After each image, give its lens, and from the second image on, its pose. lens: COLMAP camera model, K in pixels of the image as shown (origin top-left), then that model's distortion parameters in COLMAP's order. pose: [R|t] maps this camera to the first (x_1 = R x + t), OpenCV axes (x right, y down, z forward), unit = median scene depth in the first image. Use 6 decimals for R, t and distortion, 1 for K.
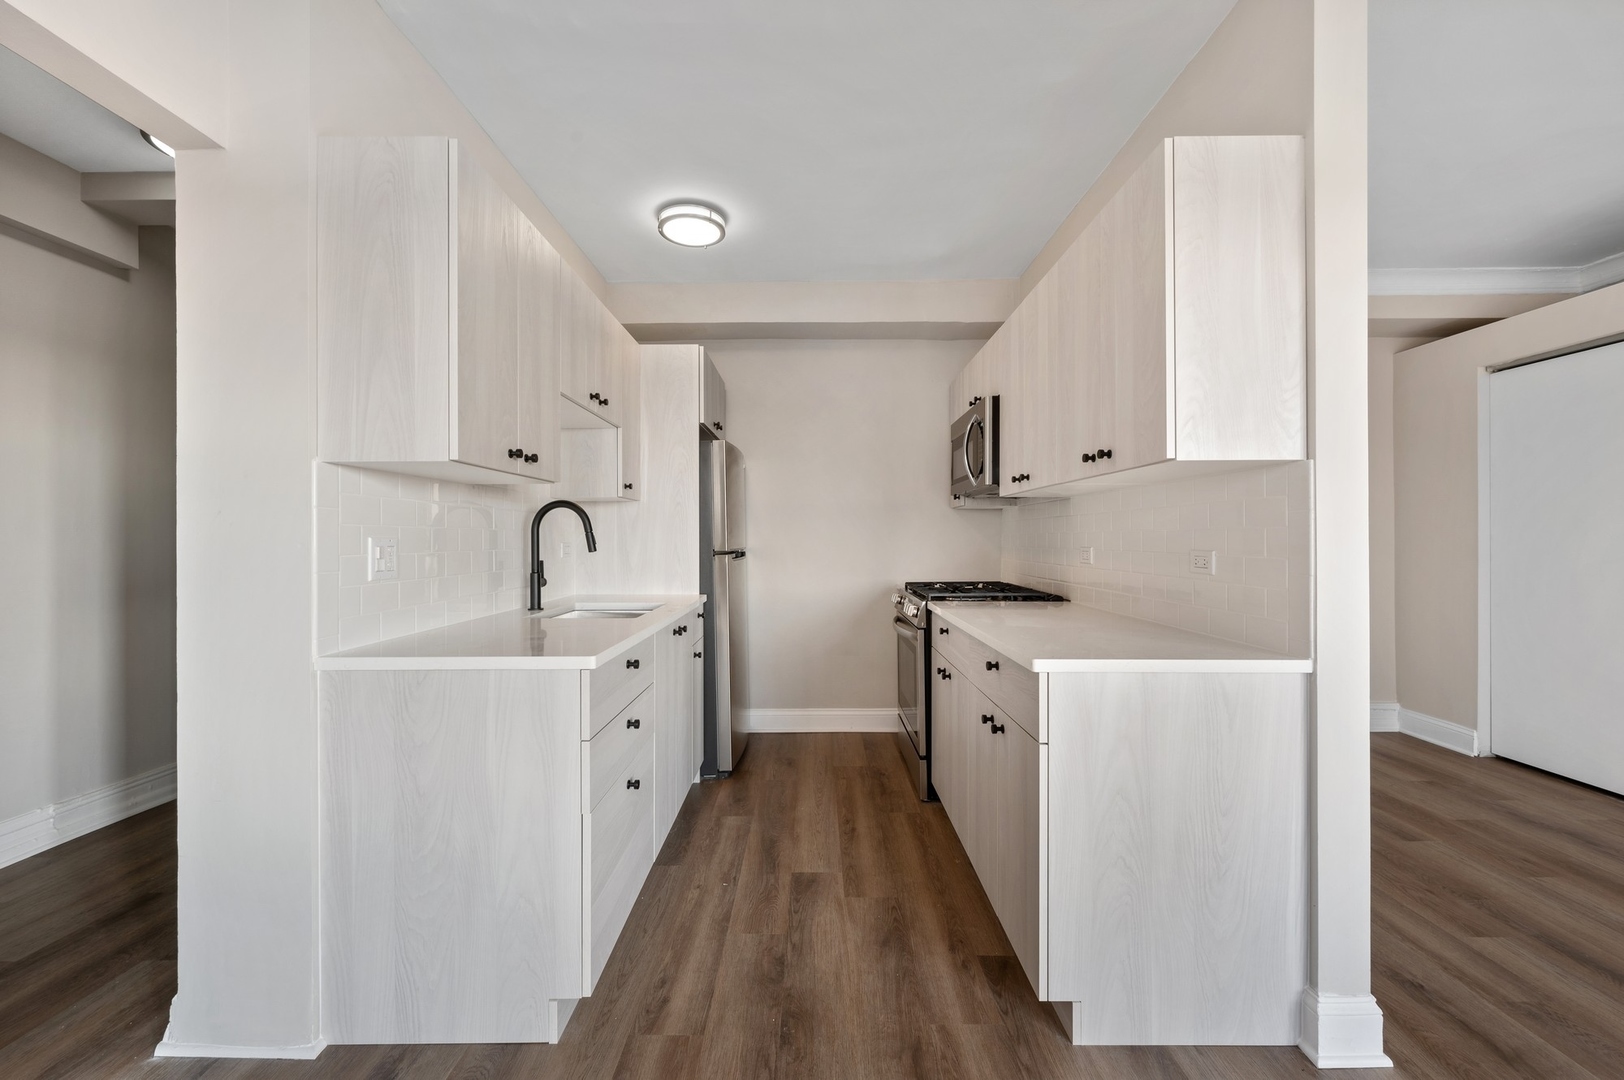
lens RADIAL K [[643.5, 0, 812.1], [0, 643.5, 534.9], [0, 0, 1]] dist [-0.000887, -0.000334]
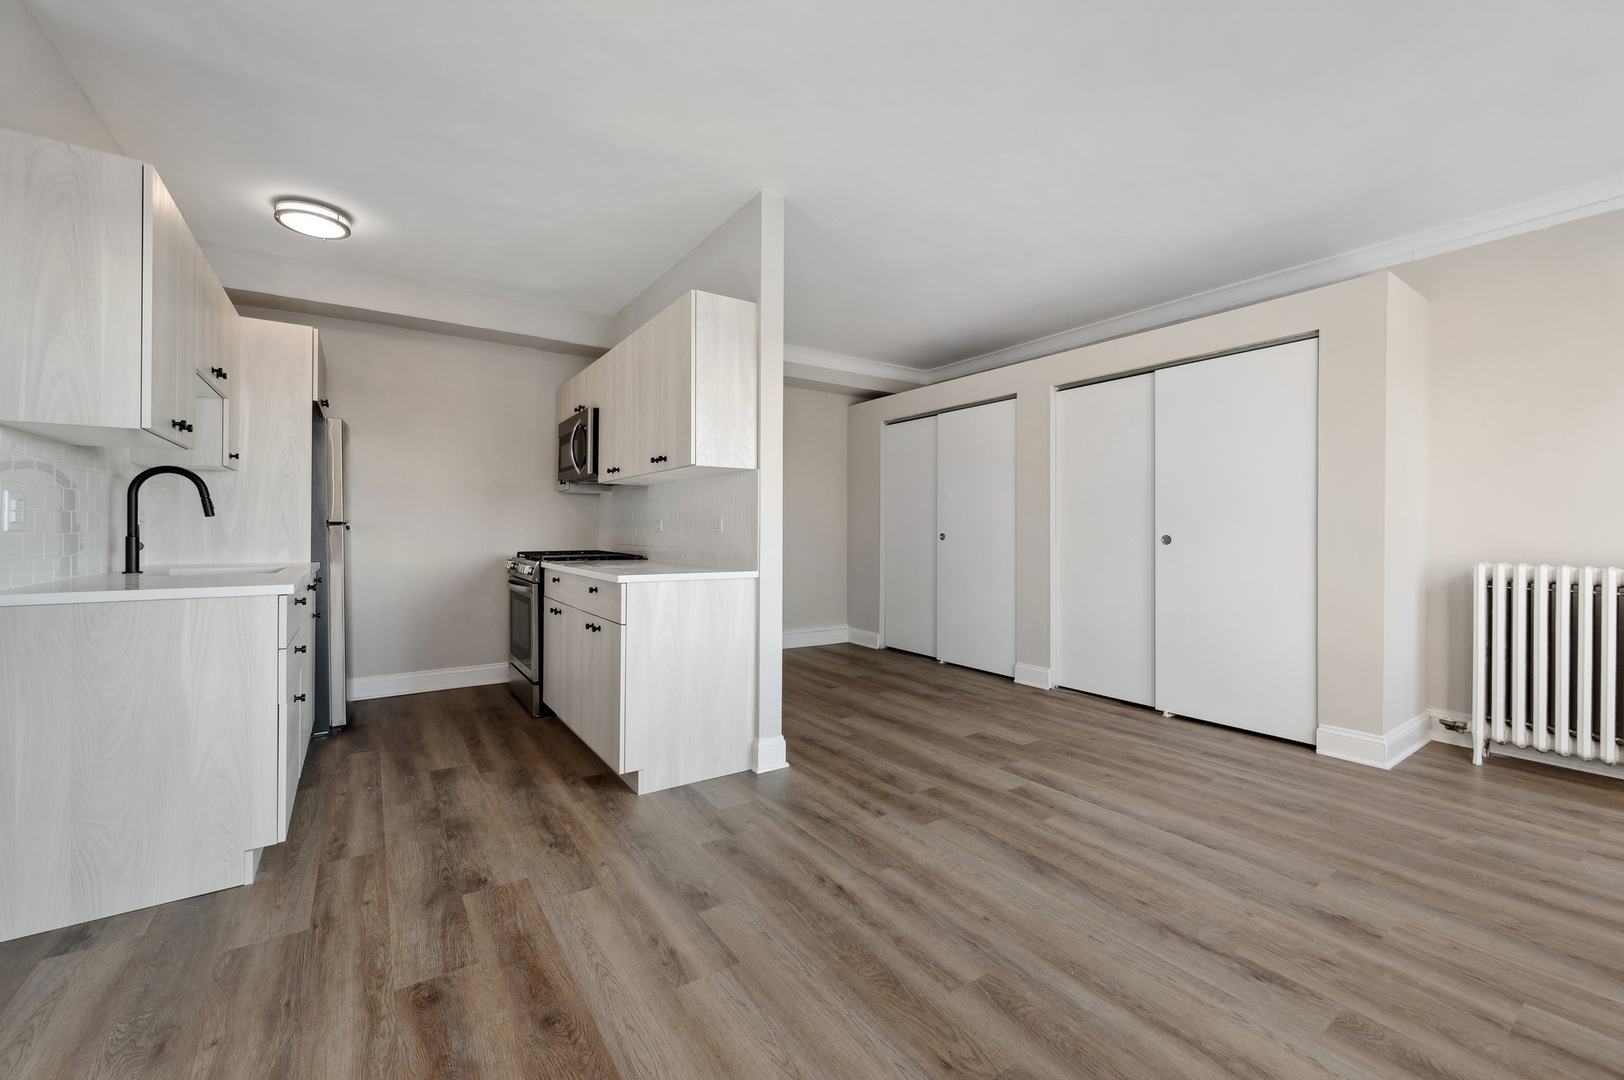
lens RADIAL K [[647.9, 0, 810.0], [0, 647.9, 527.2], [0, 0, 1]] dist [0.001269, 0.000458]
pose [[0.824117, 0.008080, 0.566362, -0.114308], [-0.008487, 0.999962, -0.001915, 0.032888], [-0.566356, -0.003228, 0.824154, -0.382685]]
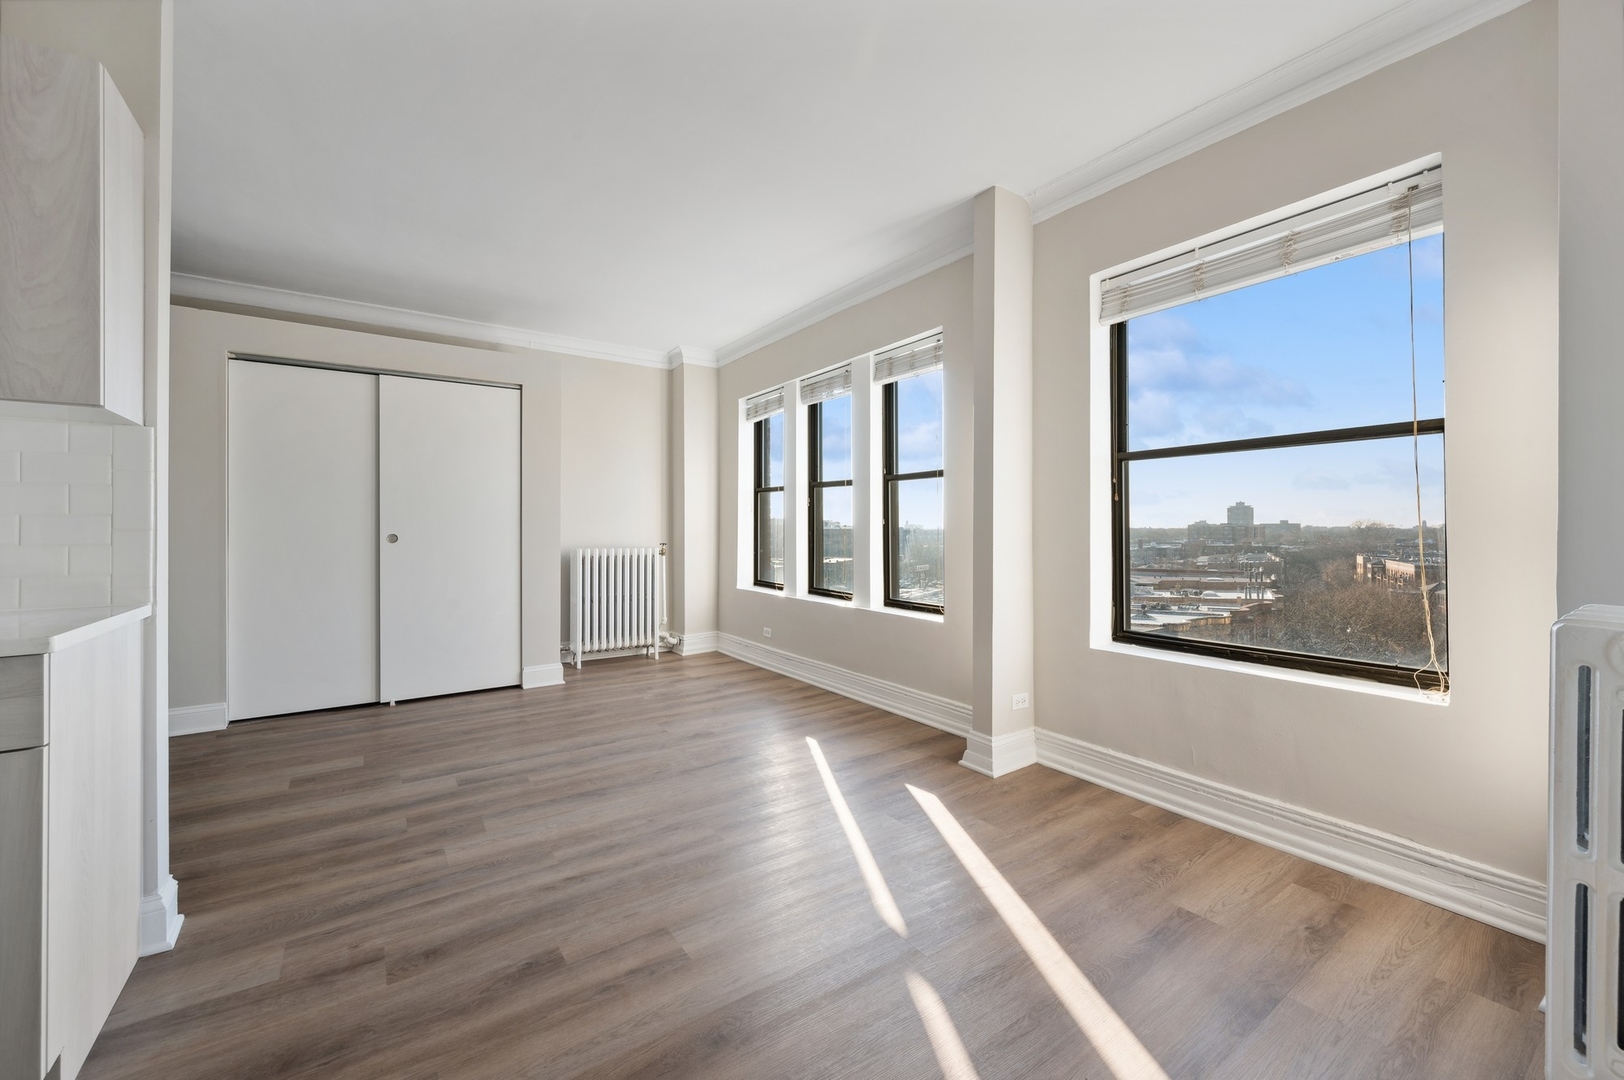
lens RADIAL K [[649.1, 0, 812.4], [0, 649.1, 531.9], [0, 0, 1]] dist [-0.000781, -0.000092]
pose [[-0.573083, -0.000542, 0.819497, -0.432556], [-0.000401, 1.000000, 0.000381, 0.035126], [-0.819498, -0.000110, -0.573083, 0.366115]]
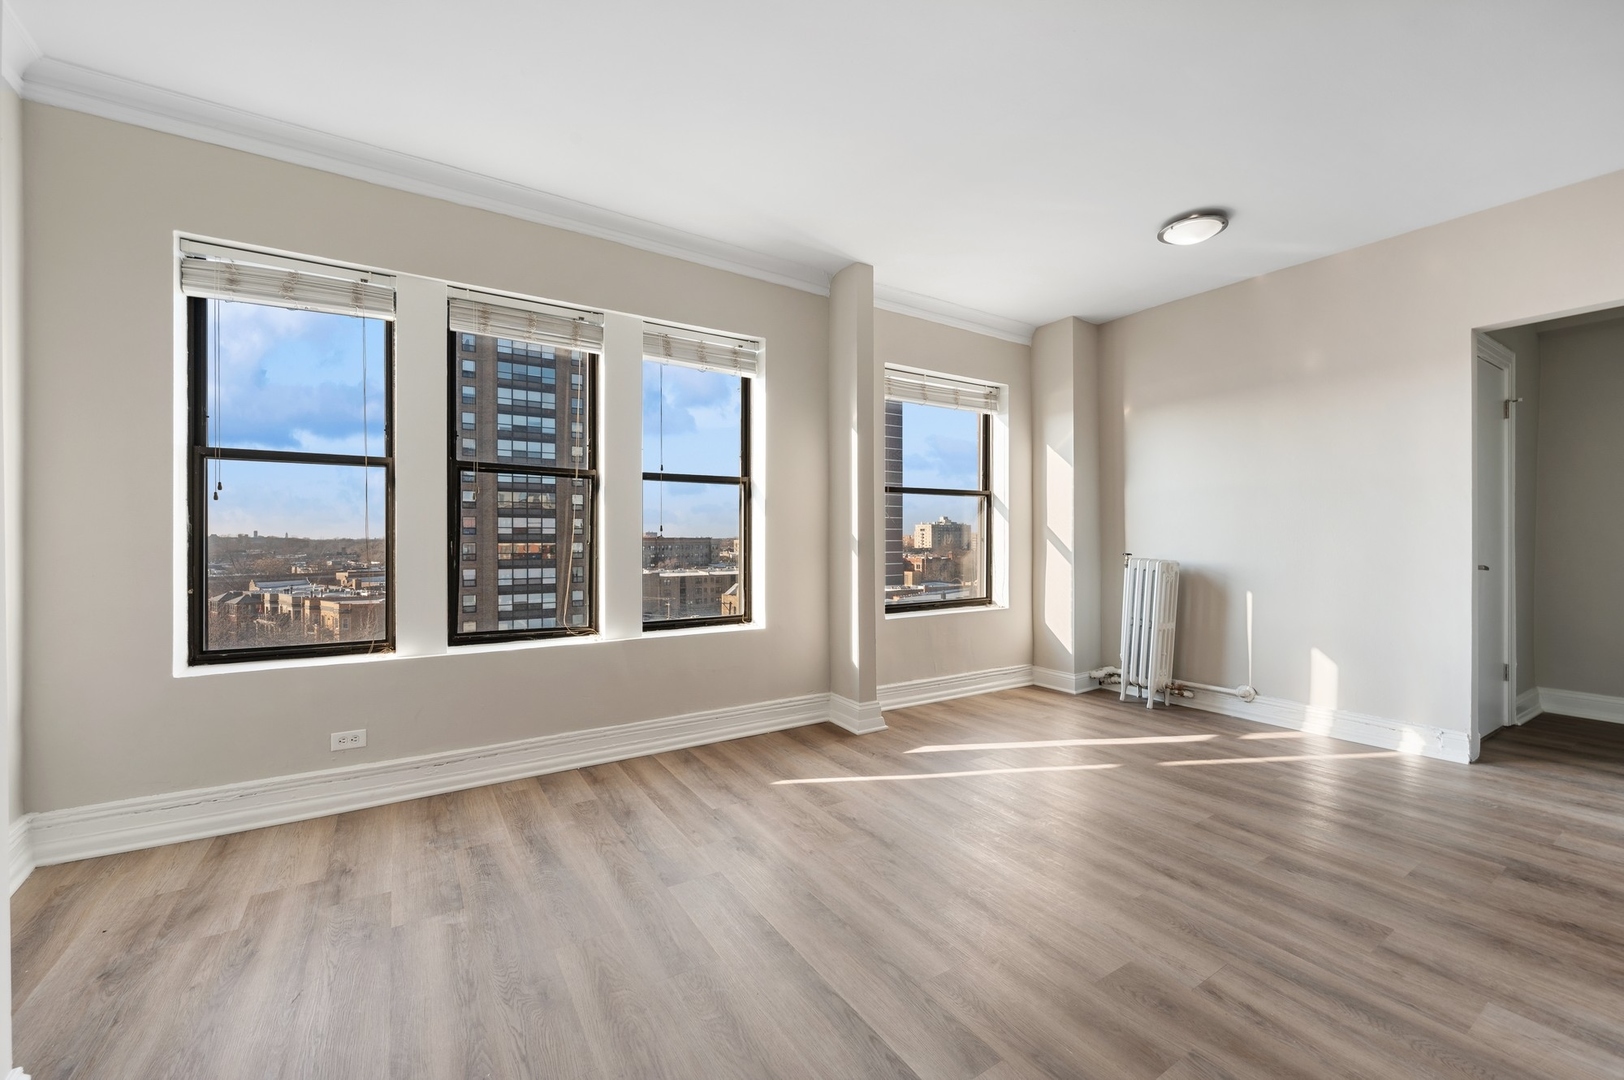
lens RADIAL K [[648.8, 0, 817.2], [0, 648.8, 541.3], [0, 0, 1]] dist [0.002257, 0.000553]
pose [[-0.834270, 0.006797, -0.551314, 1.049807], [0.006148, 0.999977, 0.003025, 0.034719], [0.551322, -0.000866, -0.834292, 0.567706]]
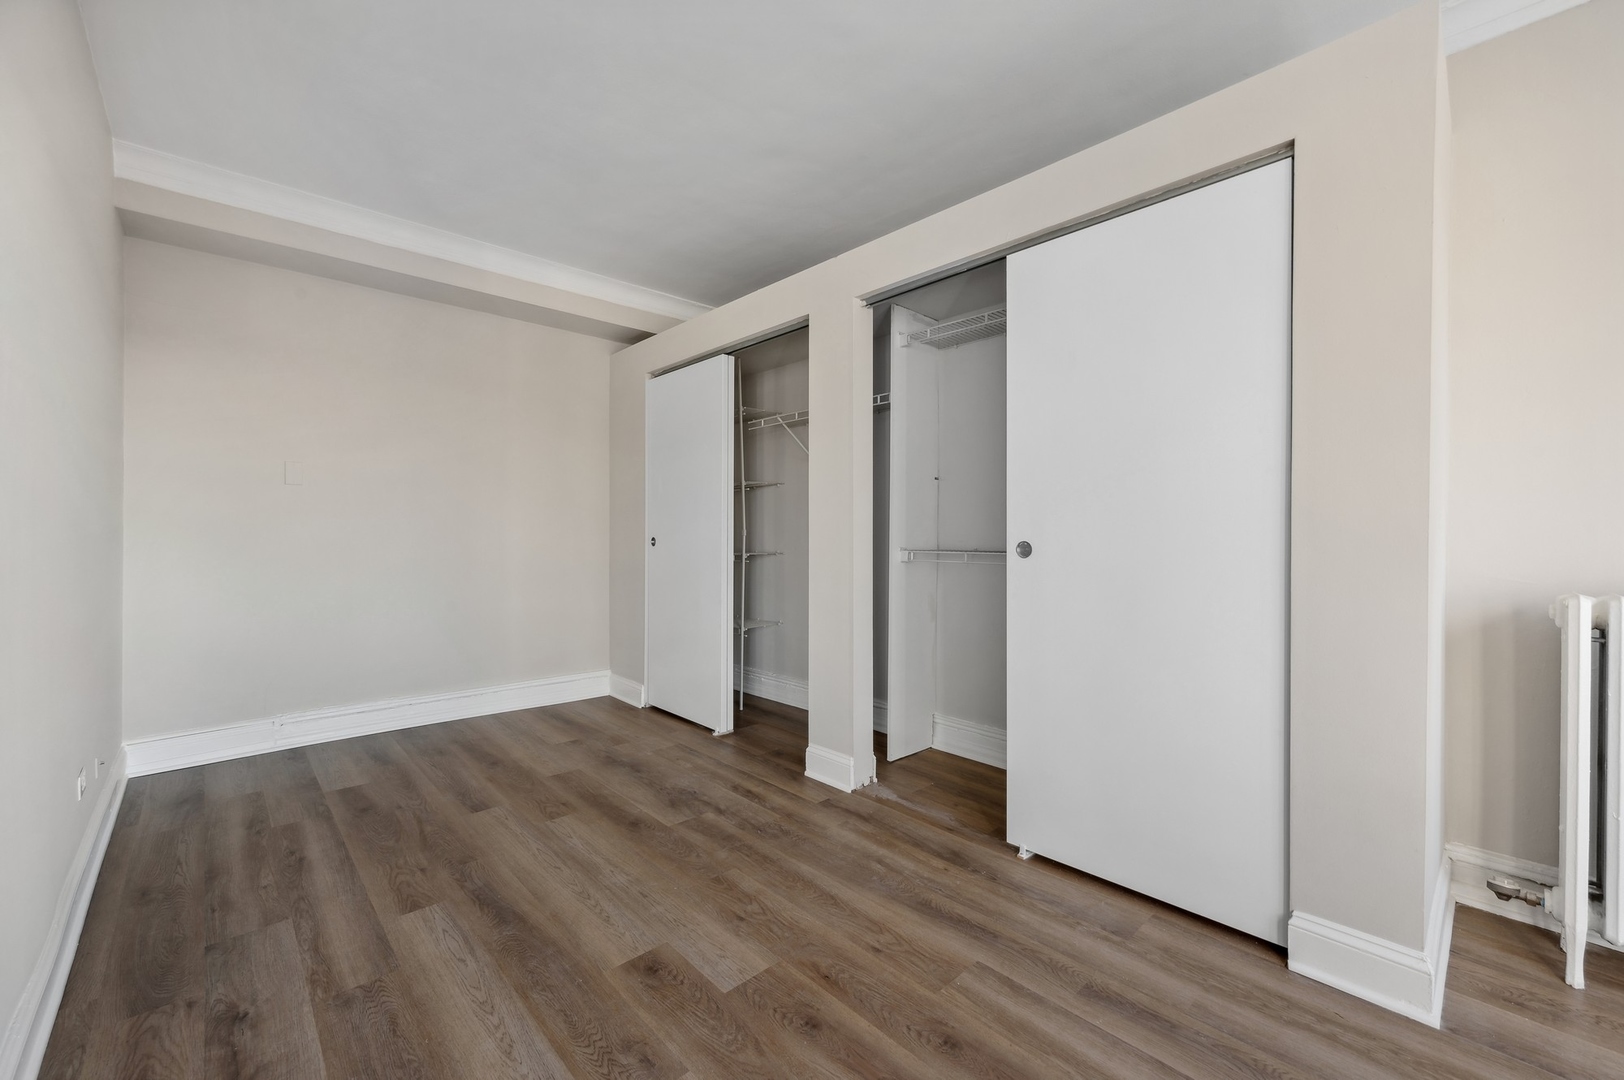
lens RADIAL K [[651.7, 0, 812.0], [0, 651.7, 540.0], [0, 0, 1]] dist [0.000128, -0.000030]
pose [[0.729488, 0.000285, 0.683993, 0.544839], [-0.007633, 0.999941, 0.007724, 0.035212], [-0.683951, -0.010856, 0.729448, -0.084342]]
